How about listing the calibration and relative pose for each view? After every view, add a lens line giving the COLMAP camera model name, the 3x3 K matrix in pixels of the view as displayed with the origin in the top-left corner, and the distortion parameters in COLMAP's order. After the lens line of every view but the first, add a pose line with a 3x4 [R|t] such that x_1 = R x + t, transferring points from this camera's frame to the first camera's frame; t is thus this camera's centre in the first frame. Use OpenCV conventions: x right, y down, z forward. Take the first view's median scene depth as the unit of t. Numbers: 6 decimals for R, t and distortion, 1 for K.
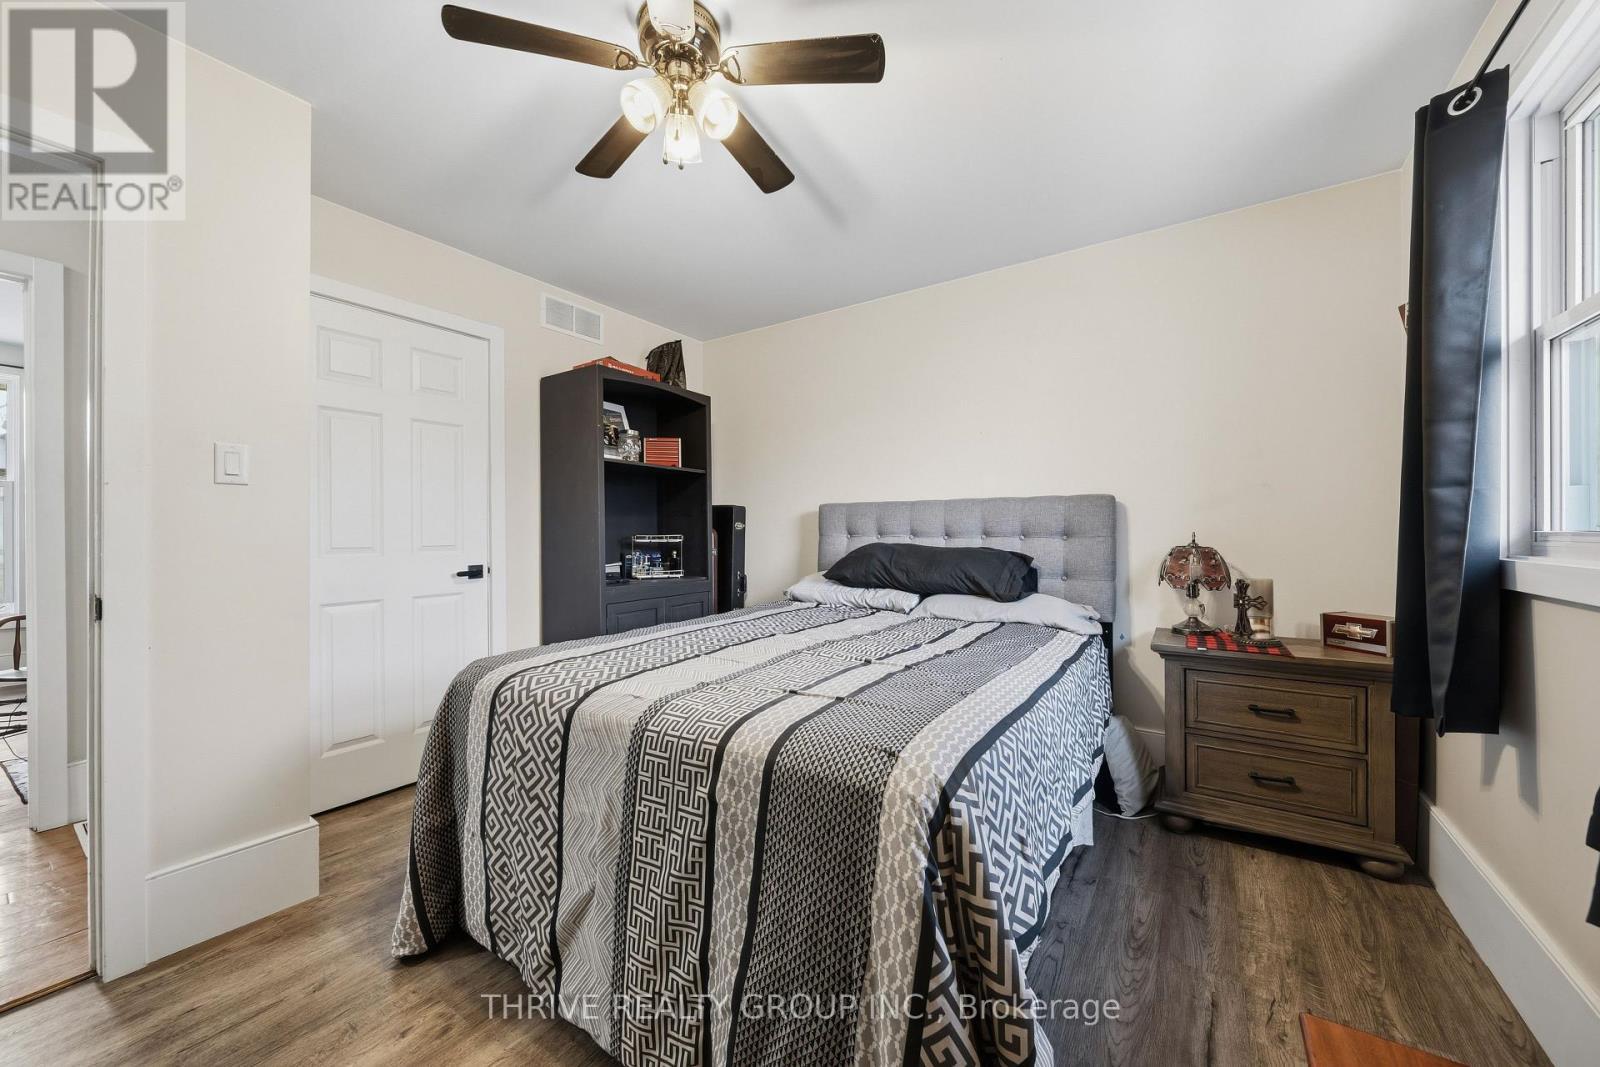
lens RADIAL K [[577.6, 0, 800.0], [0, 577.6, 533.5], [0, 0, 1]] dist [0.000620, 0.000094]
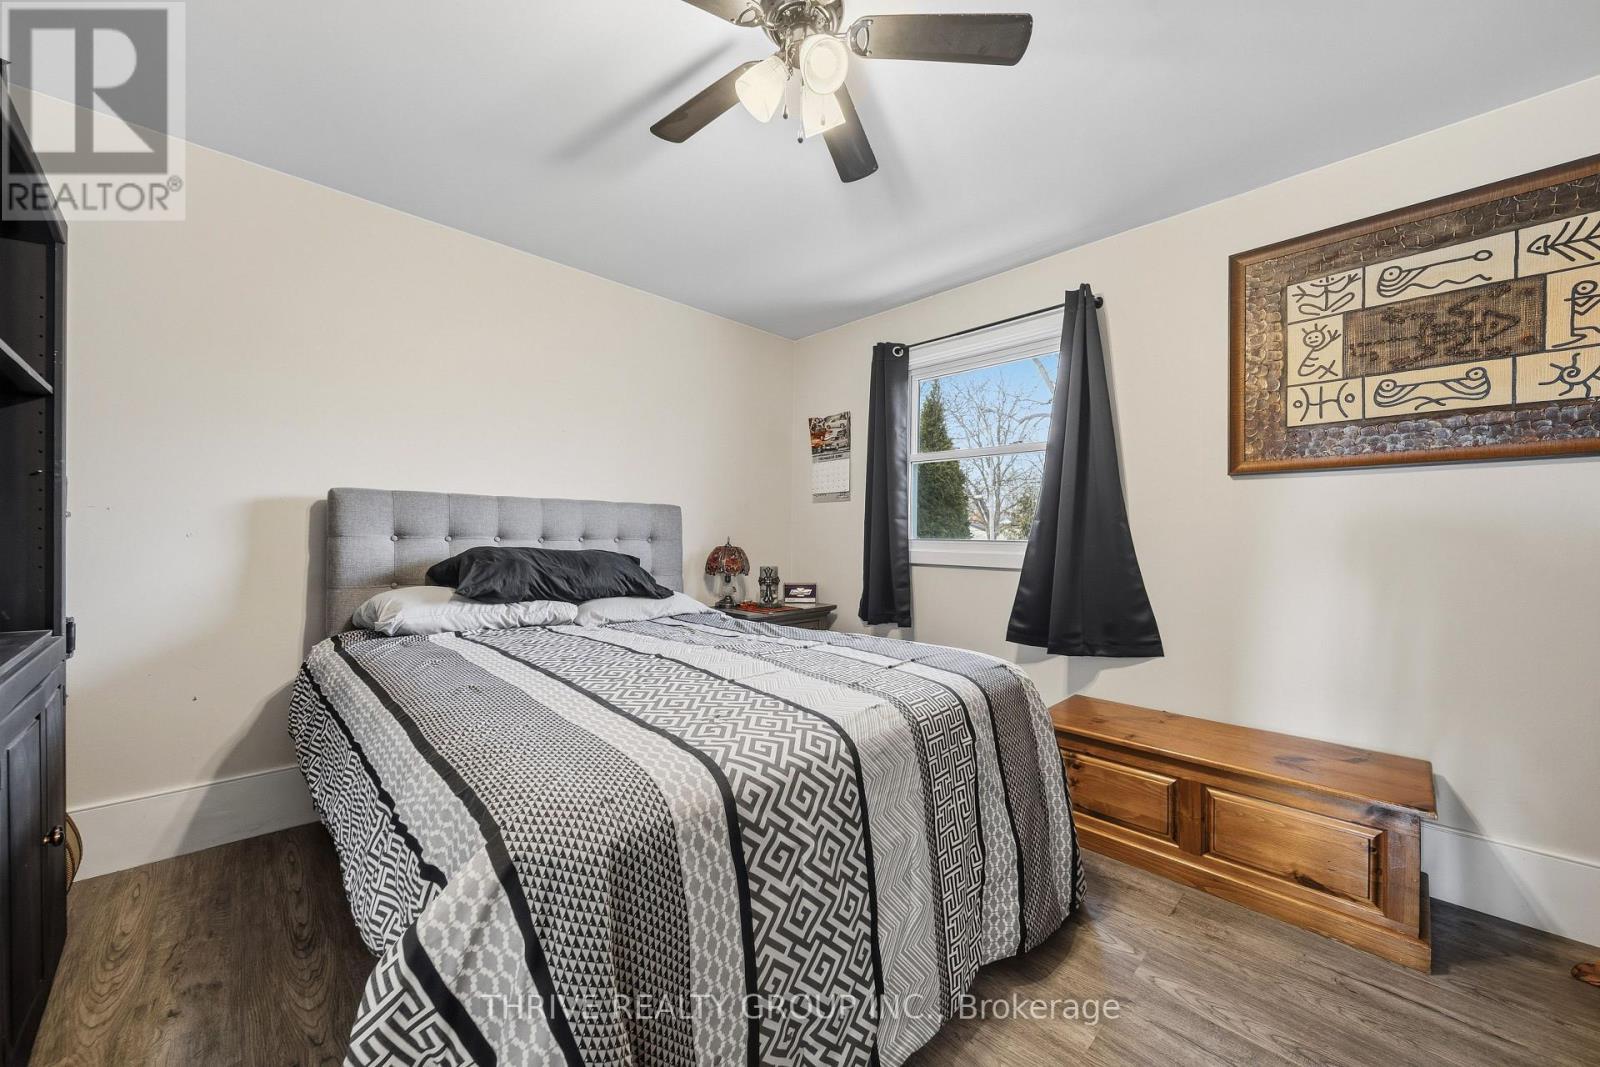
lens RADIAL K [[577.6, 0, 800.0], [0, 577.6, 533.5], [0, 0, 1]] dist [0.000620, 0.000094]
pose [[0.223242, 0.009199, 0.974720, -0.830090], [-0.010493, 0.999920, -0.007033, -0.002701], [-0.974707, -0.008657, 0.223320, 0.590966]]
